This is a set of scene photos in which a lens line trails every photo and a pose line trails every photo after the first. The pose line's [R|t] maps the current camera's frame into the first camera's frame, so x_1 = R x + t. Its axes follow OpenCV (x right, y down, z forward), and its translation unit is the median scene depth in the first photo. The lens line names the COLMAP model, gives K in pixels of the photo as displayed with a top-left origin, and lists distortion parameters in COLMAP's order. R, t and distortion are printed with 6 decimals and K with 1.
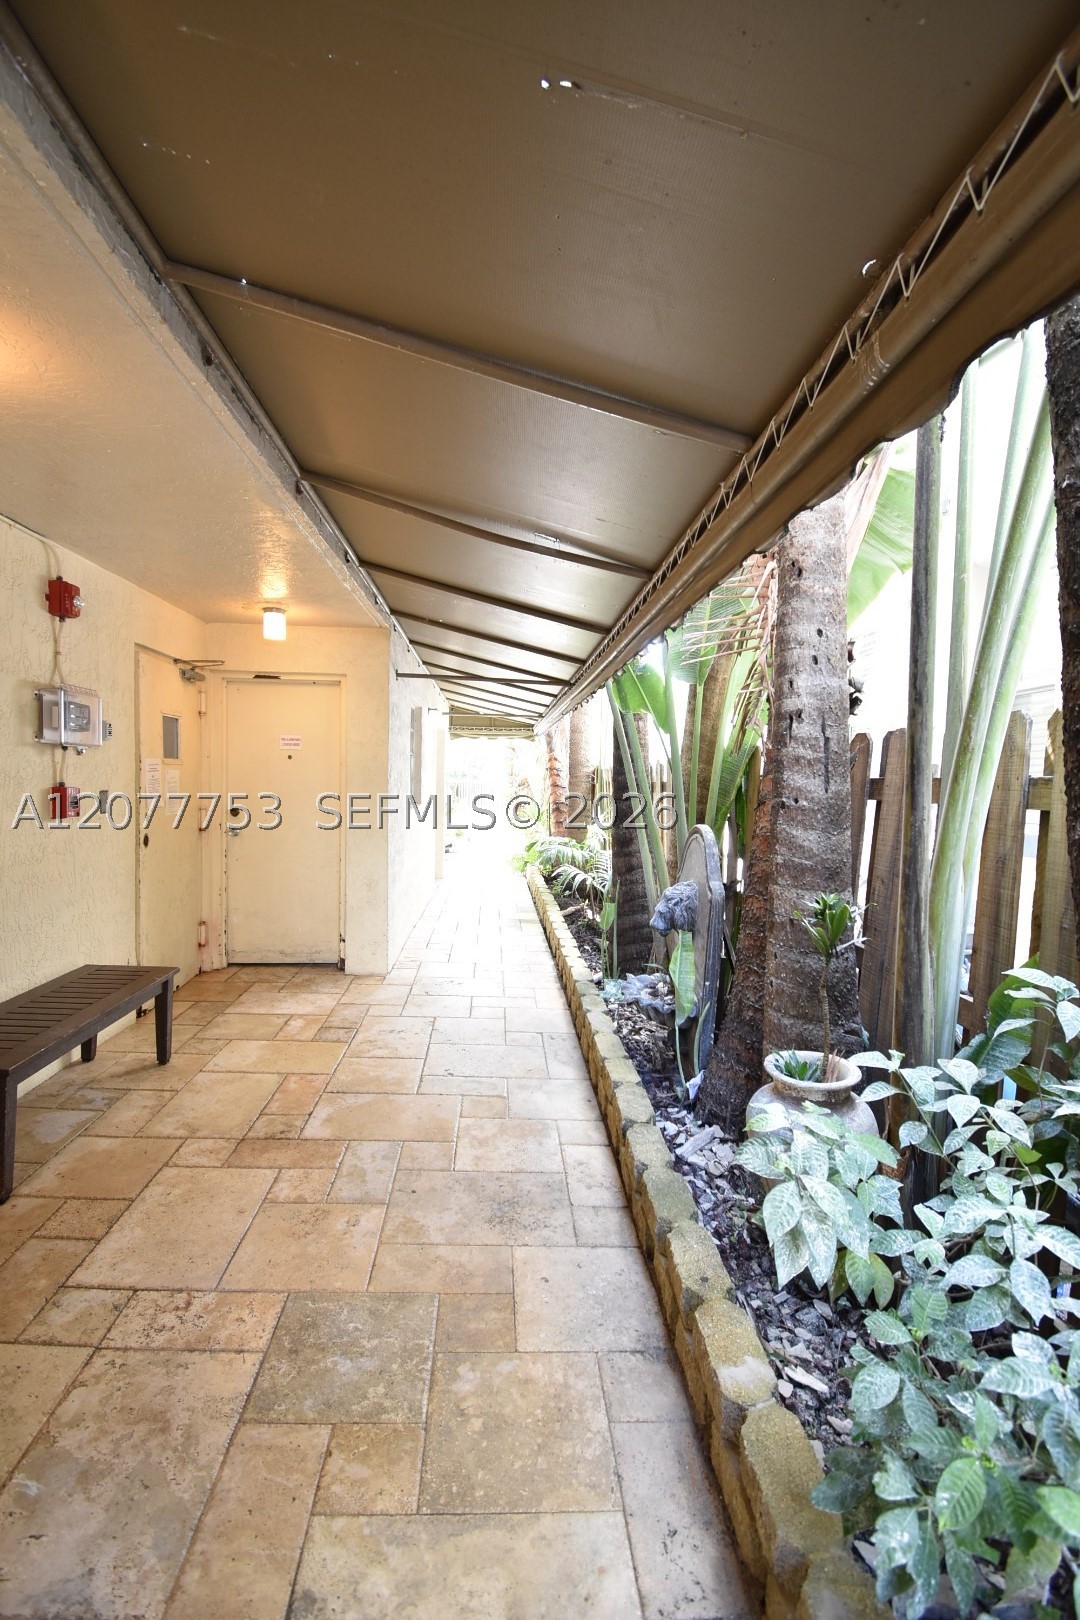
lens RADIAL K [[702.8, 0, 540.0], [0, 702.8, 810.0], [0, 0, 1]] dist [0.024668, -0.026178]
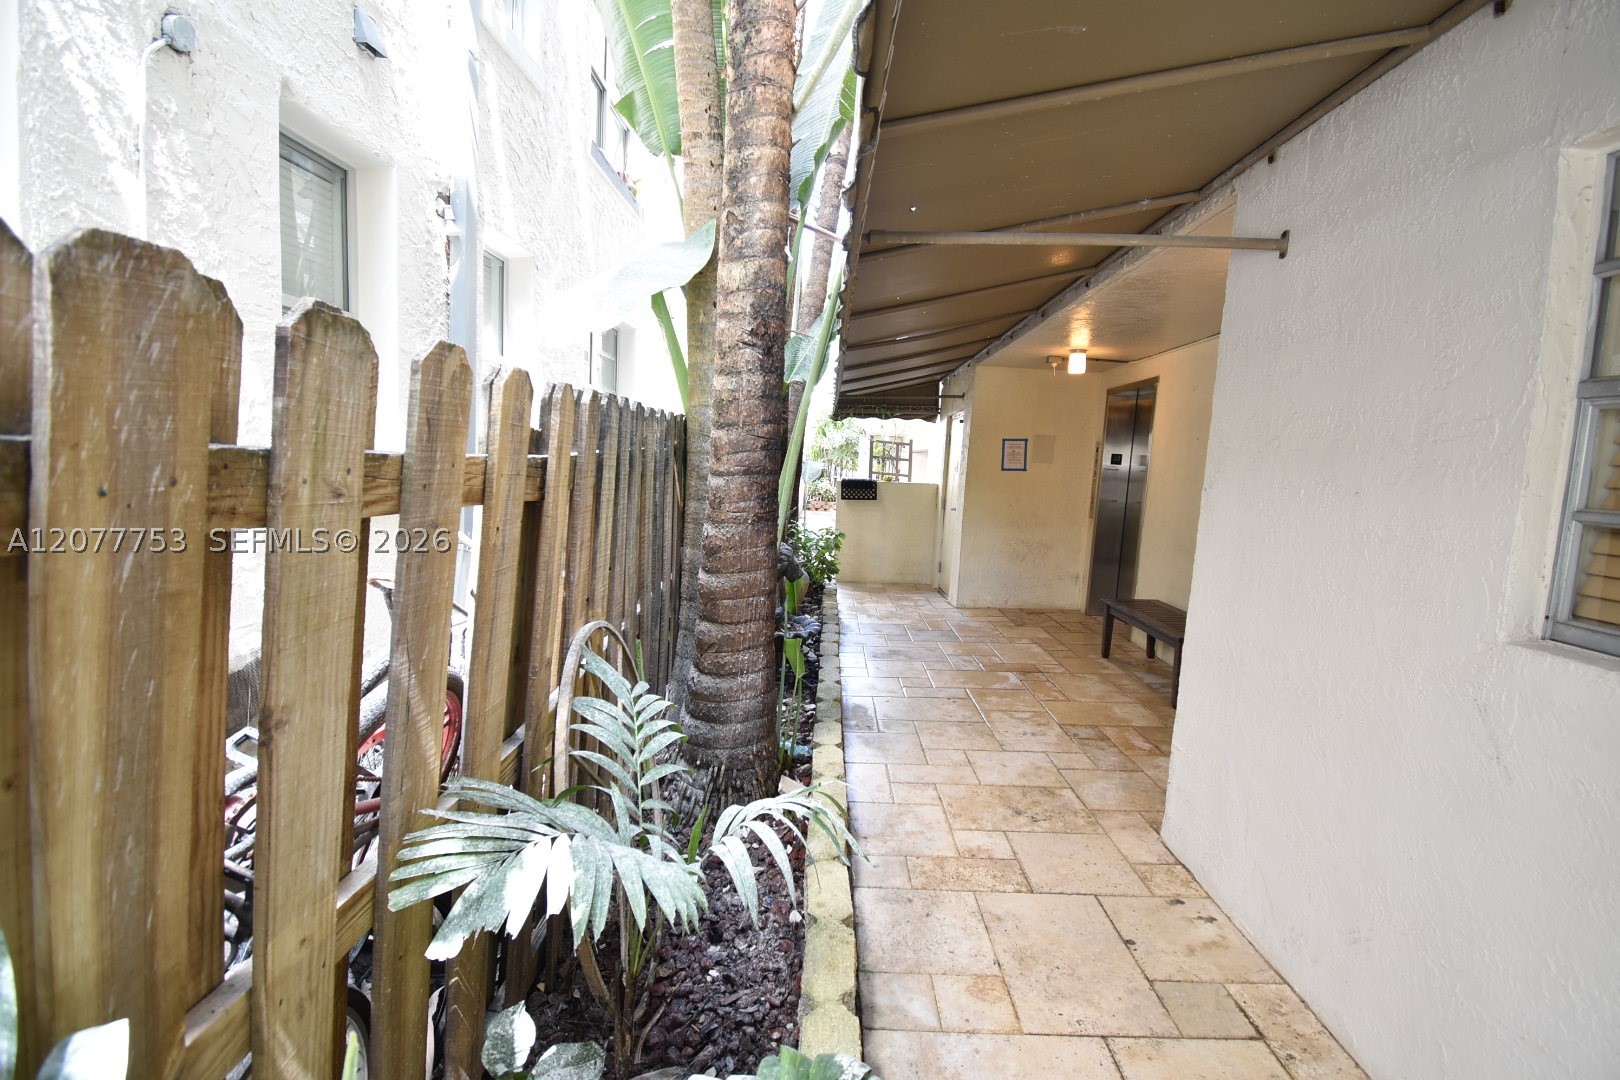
lens RADIAL K [[702.8, 0, 810.0], [0, 702.8, 540.0], [0, 0, 1]] dist [0.024668, -0.026178]
pose [[-0.995159, -0.061163, 0.076929, 0.056189], [-0.047955, 0.985438, 0.163132, -0.128511], [-0.085786, 0.158653, -0.983600, 2.356287]]
